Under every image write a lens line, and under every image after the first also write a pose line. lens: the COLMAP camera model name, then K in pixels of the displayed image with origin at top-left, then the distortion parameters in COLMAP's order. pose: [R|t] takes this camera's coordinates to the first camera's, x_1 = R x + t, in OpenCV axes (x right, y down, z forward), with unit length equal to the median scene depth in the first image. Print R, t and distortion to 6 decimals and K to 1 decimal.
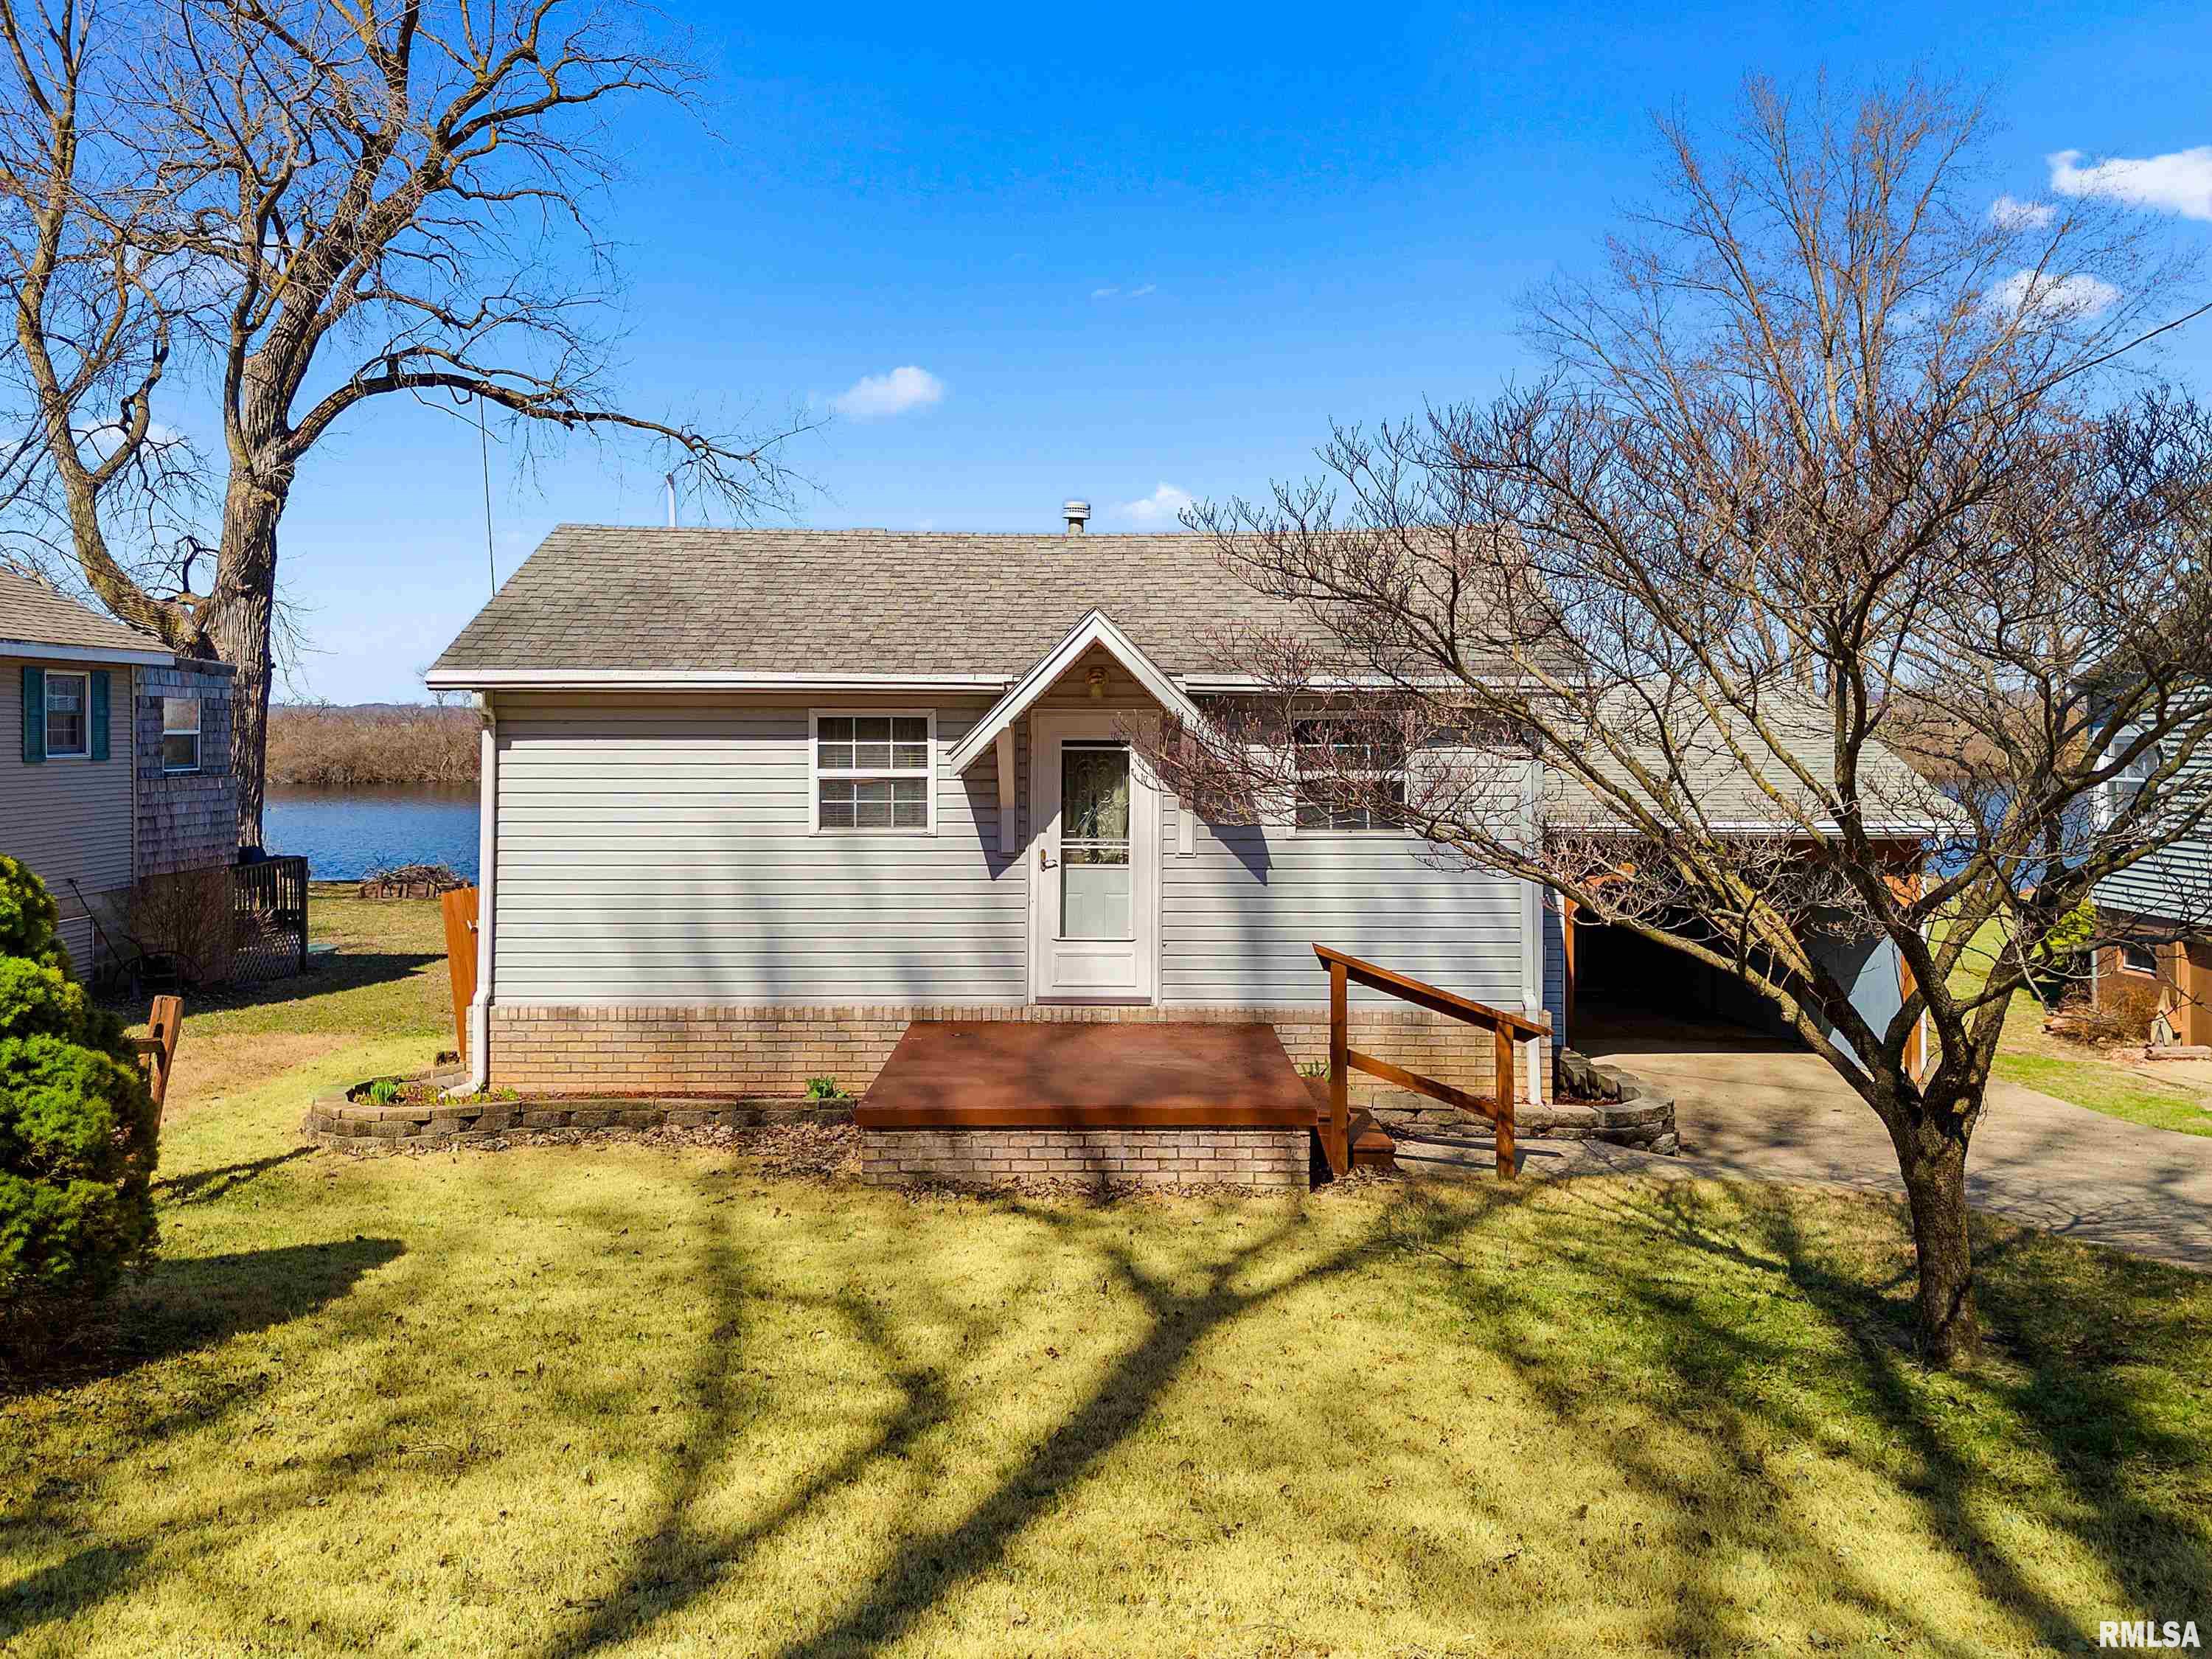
lens RADIAL K [[1772.4, 0, 1115.2], [0, 1772.4, 773.3], [0, 0, 1]] dist [0.086290, -0.126667]
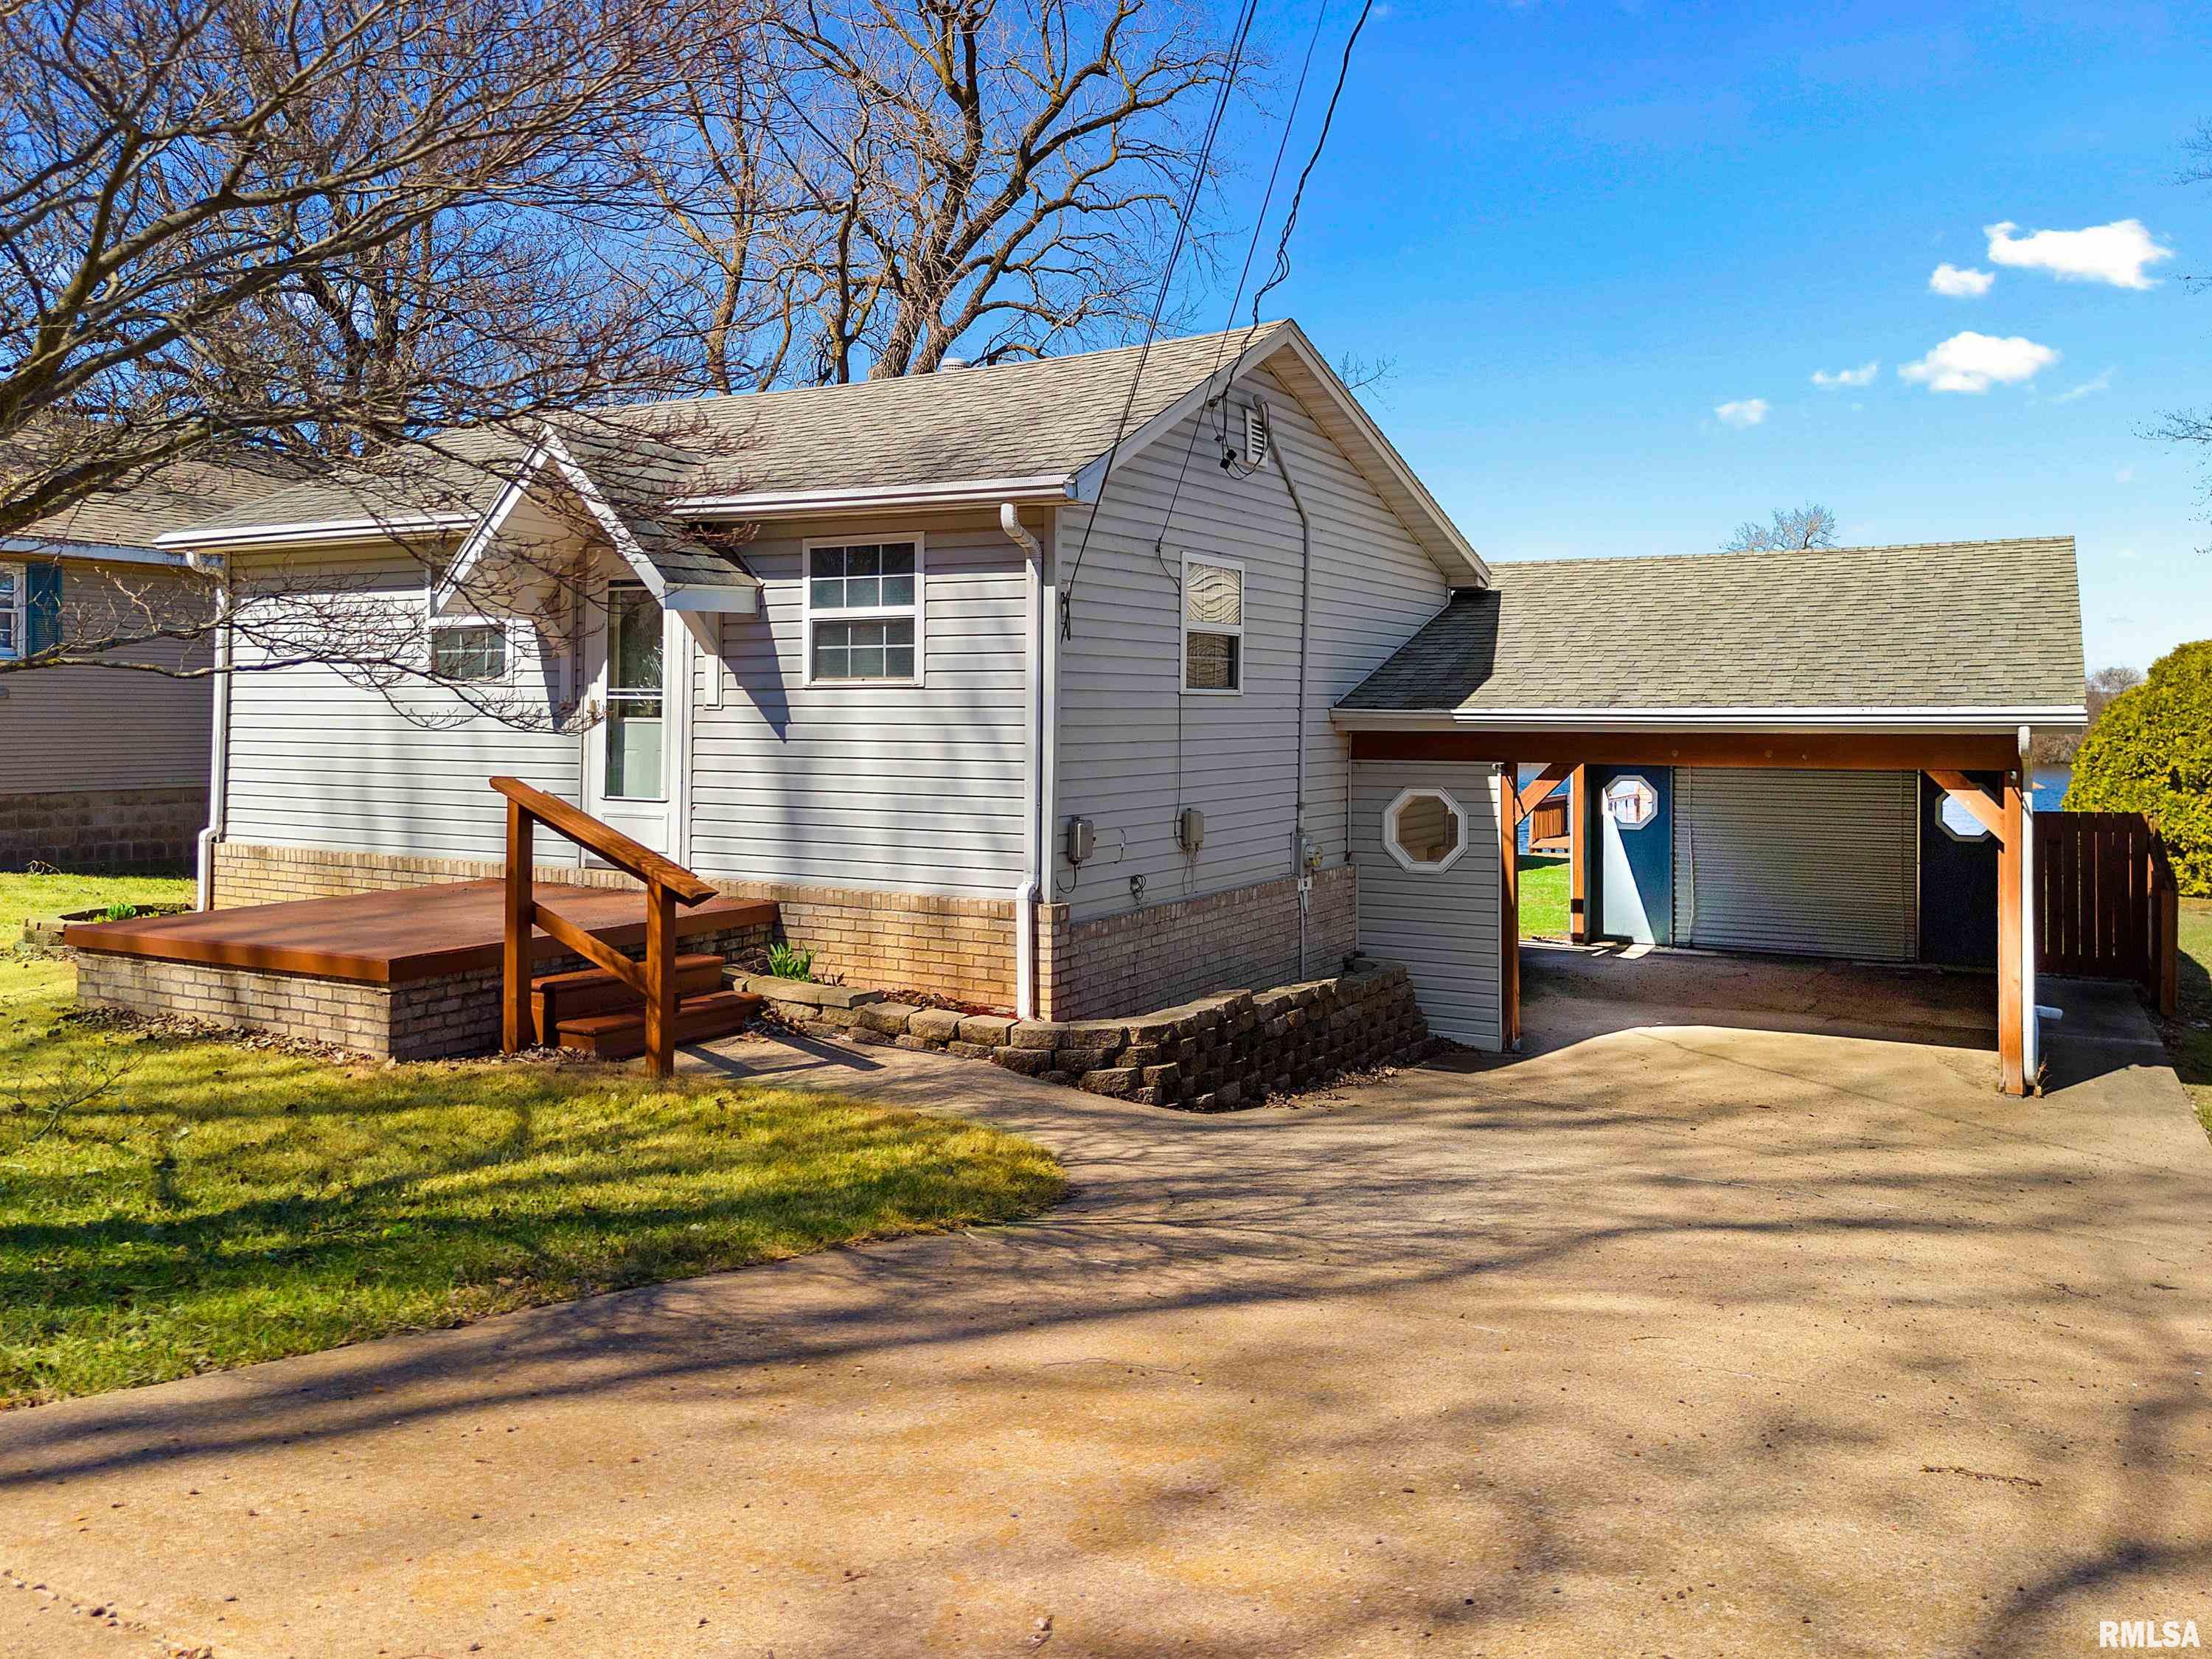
lens RADIAL K [[1668.6, 0, 1106.0], [0, 1668.6, 829.5], [0, 0, 1]] dist [0.116606, -0.152903]
pose [[0.866255, 0.036993, -0.498230, 0.628533], [-0.025264, 0.999223, 0.030266, 0.076862], [0.498962, -0.013631, 0.866517, 0.374572]]
